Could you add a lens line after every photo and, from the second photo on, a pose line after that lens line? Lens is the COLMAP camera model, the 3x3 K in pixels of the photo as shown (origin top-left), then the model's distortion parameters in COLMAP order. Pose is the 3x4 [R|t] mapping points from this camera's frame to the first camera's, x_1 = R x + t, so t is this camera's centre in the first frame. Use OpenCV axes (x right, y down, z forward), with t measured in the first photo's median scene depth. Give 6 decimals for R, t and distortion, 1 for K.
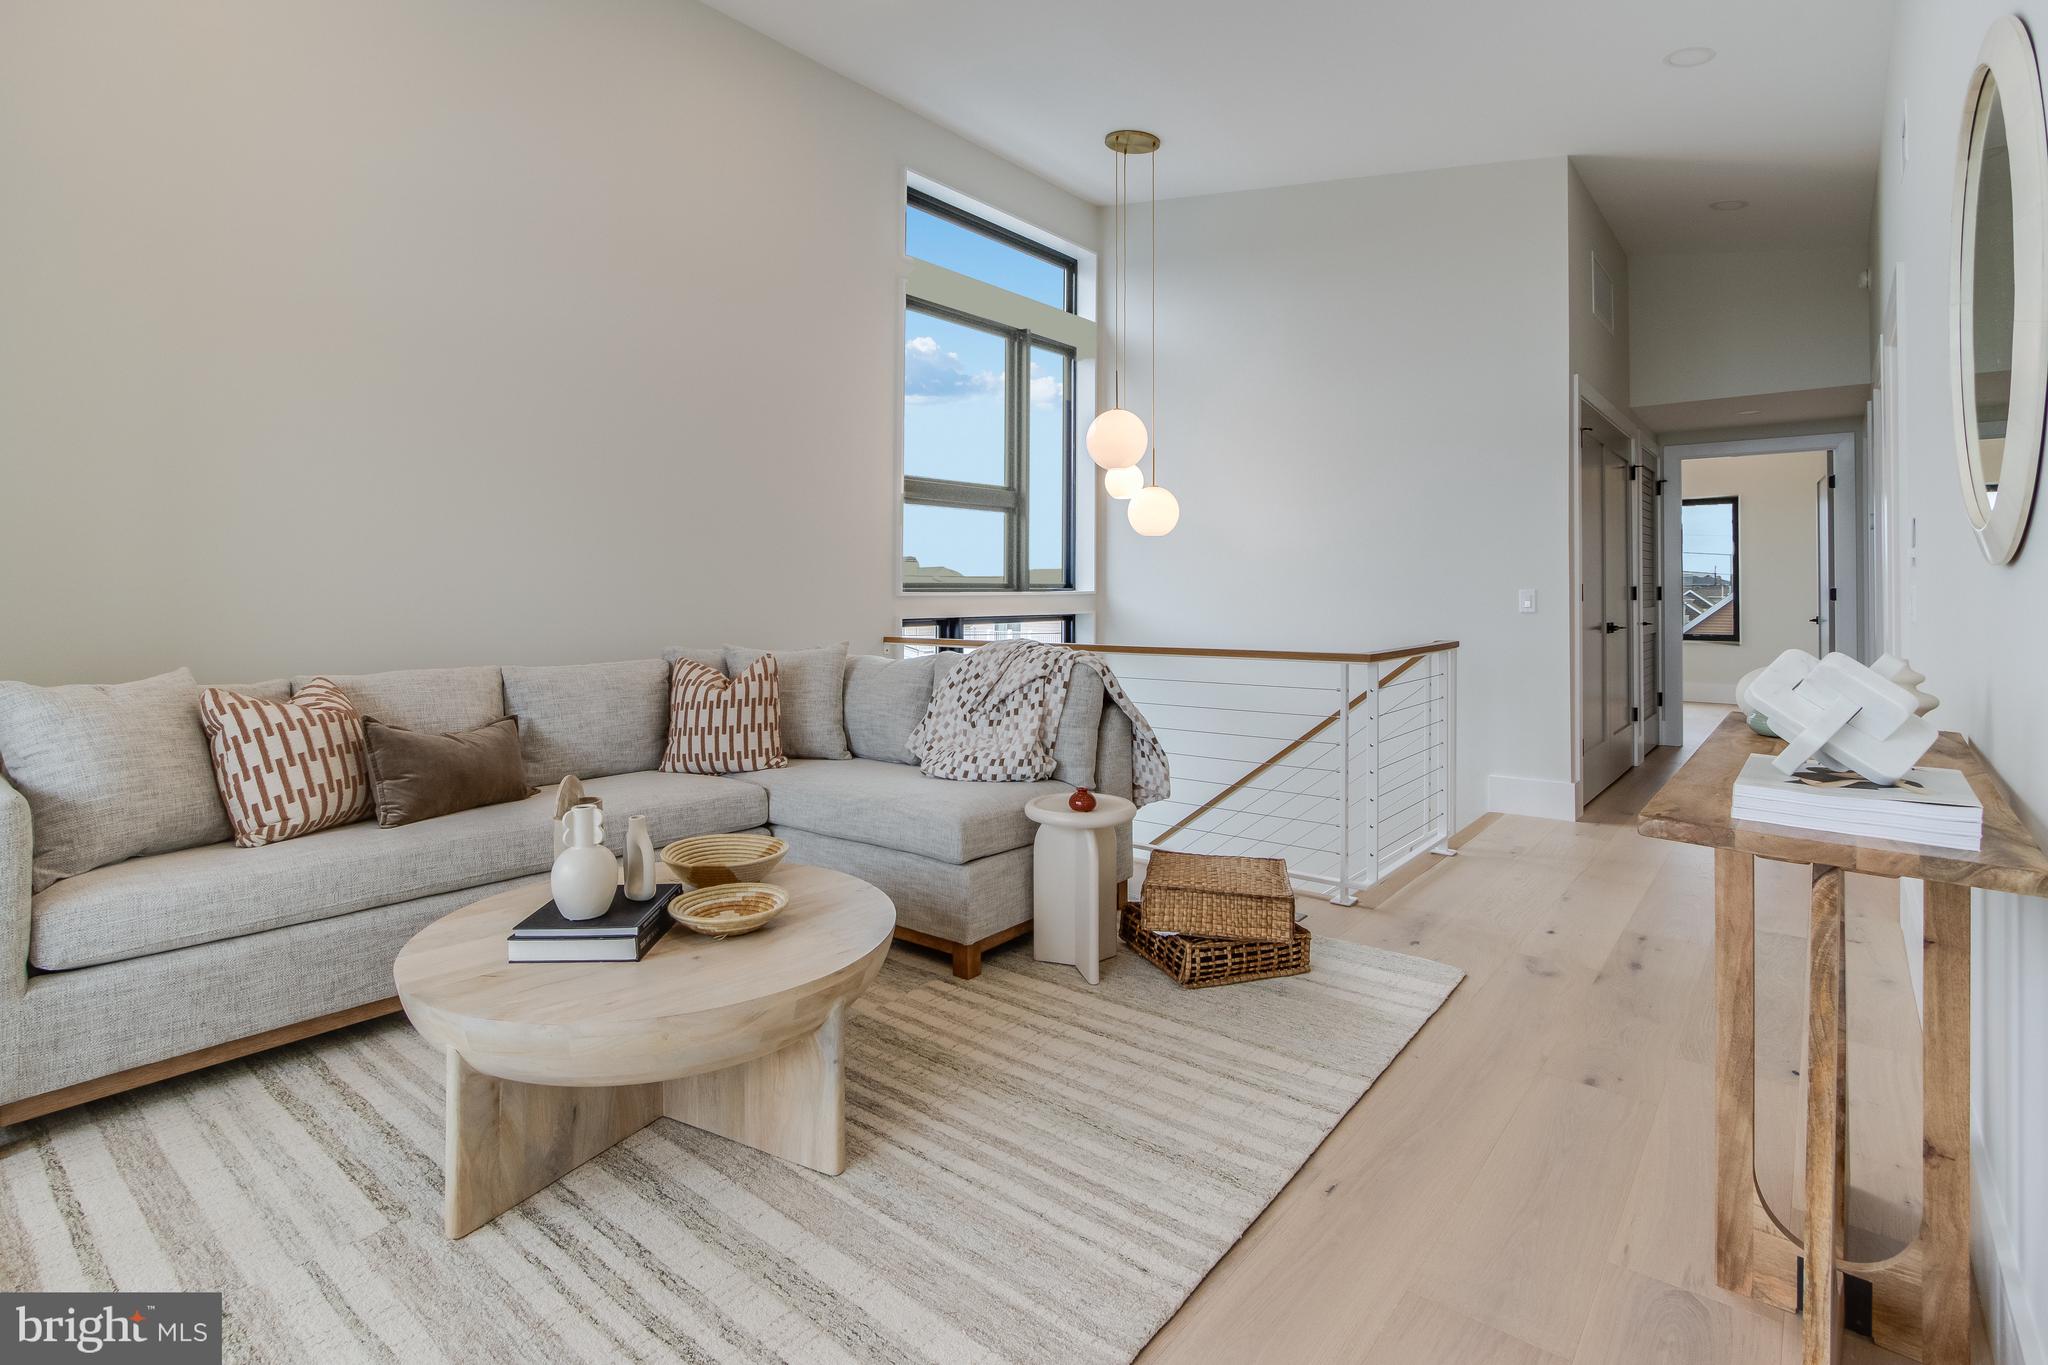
lens RADIAL K [[986.8, 0, 1025.3], [0, 986.8, 598.0], [0, 0, 1]] dist [0.000155, 0.000010]
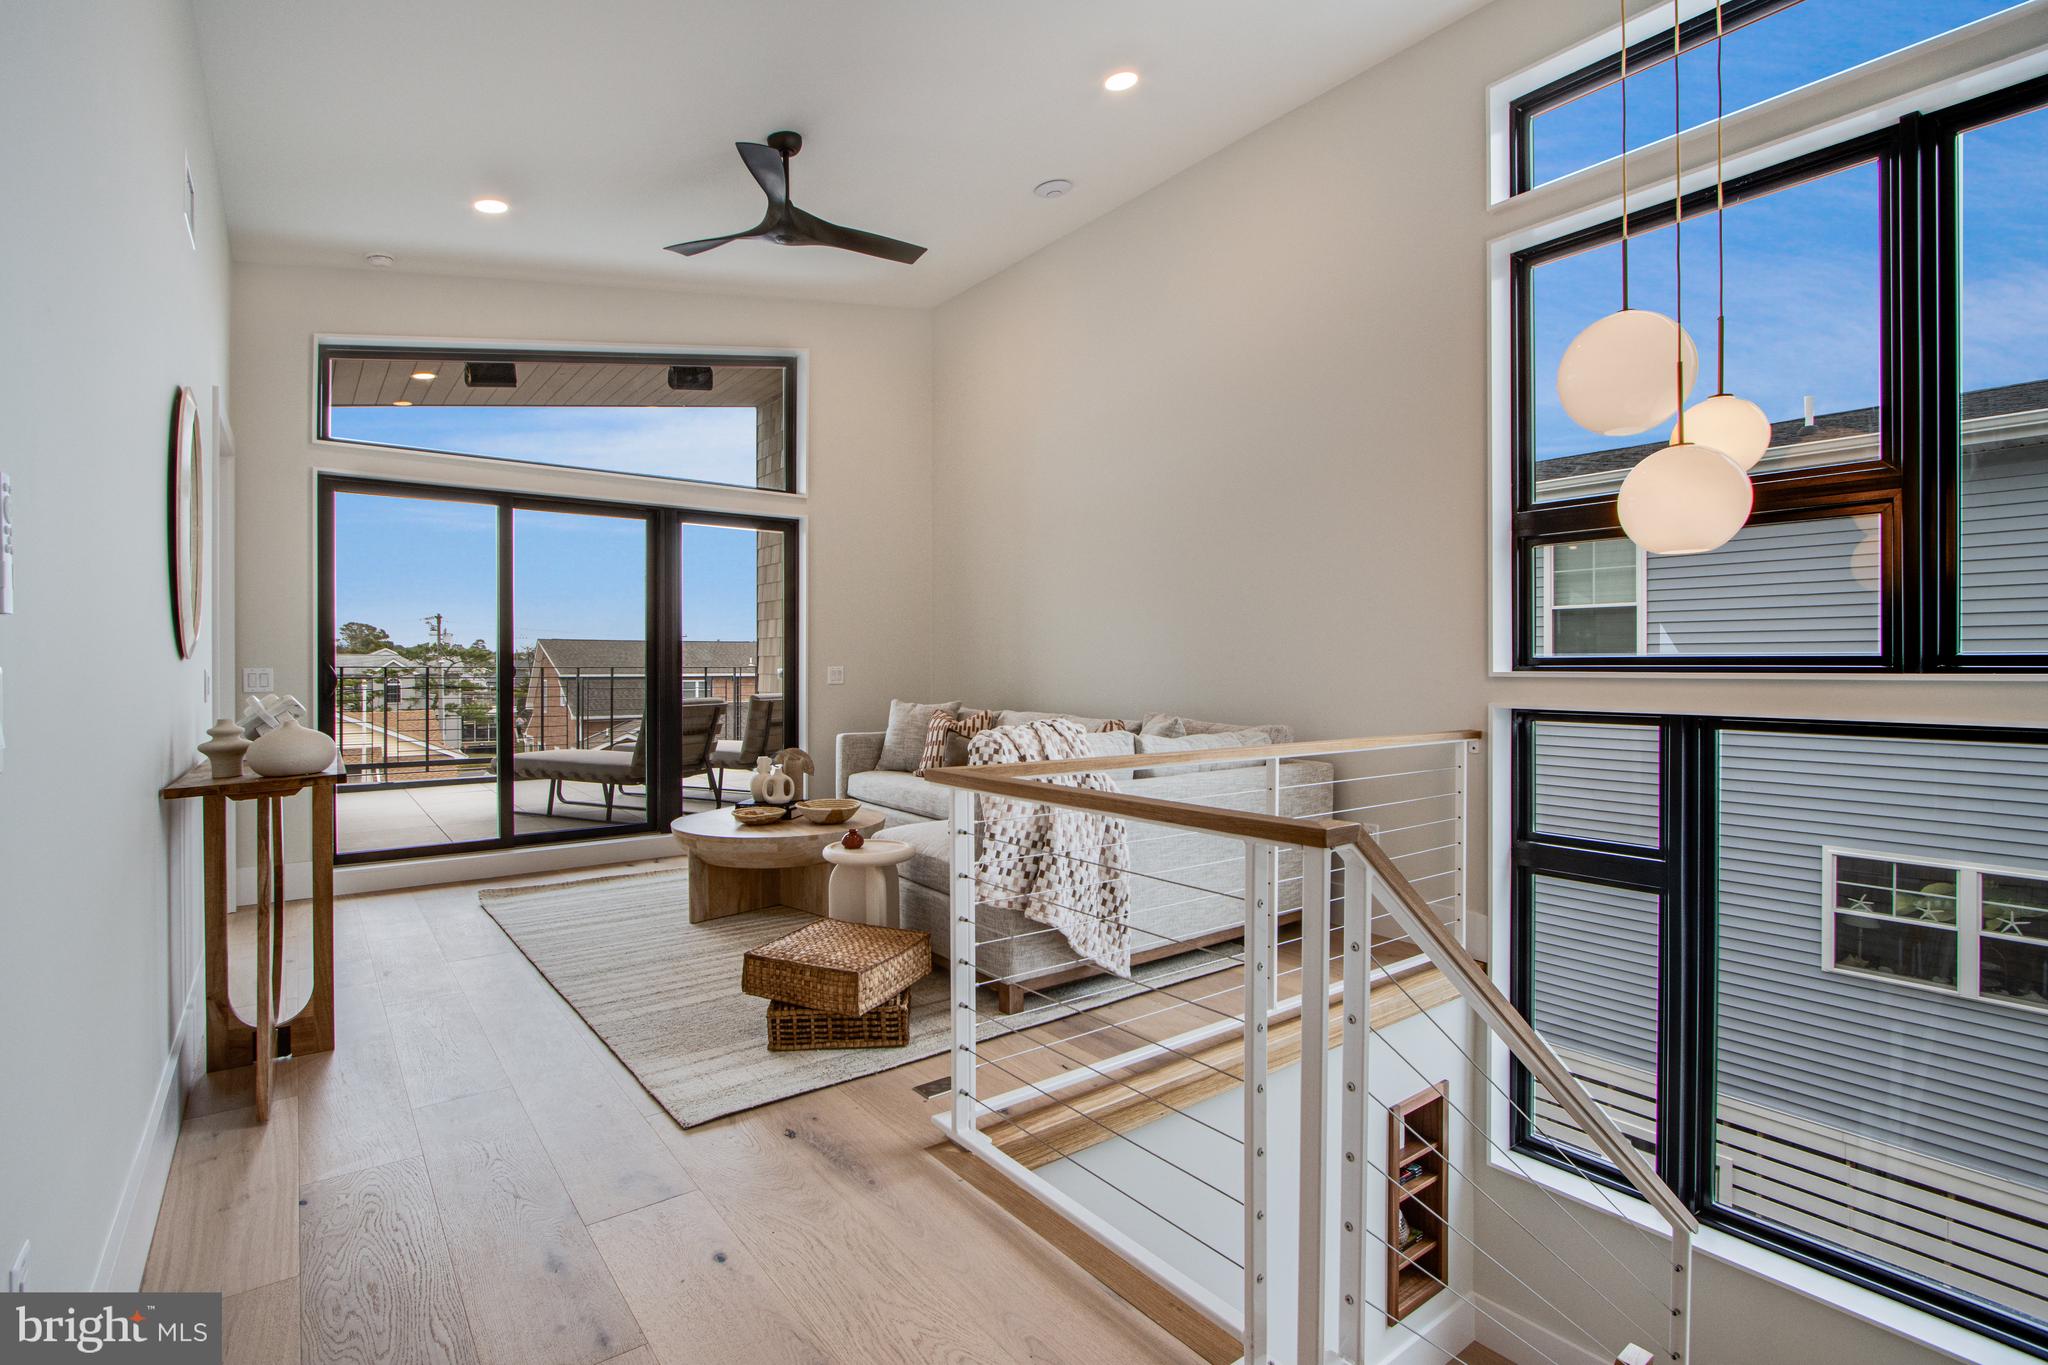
lens RADIAL K [[956.7, 0, 1025.0], [0, 956.7, 656.7], [0, 0, 1]] dist [0.000390, 0.000019]
pose [[-0.234369, 0.001096, -0.972147, 1.582978], [0.005050, 0.999987, -0.000090, -0.052538], [0.972135, -0.004930, -0.234372, 1.962789]]
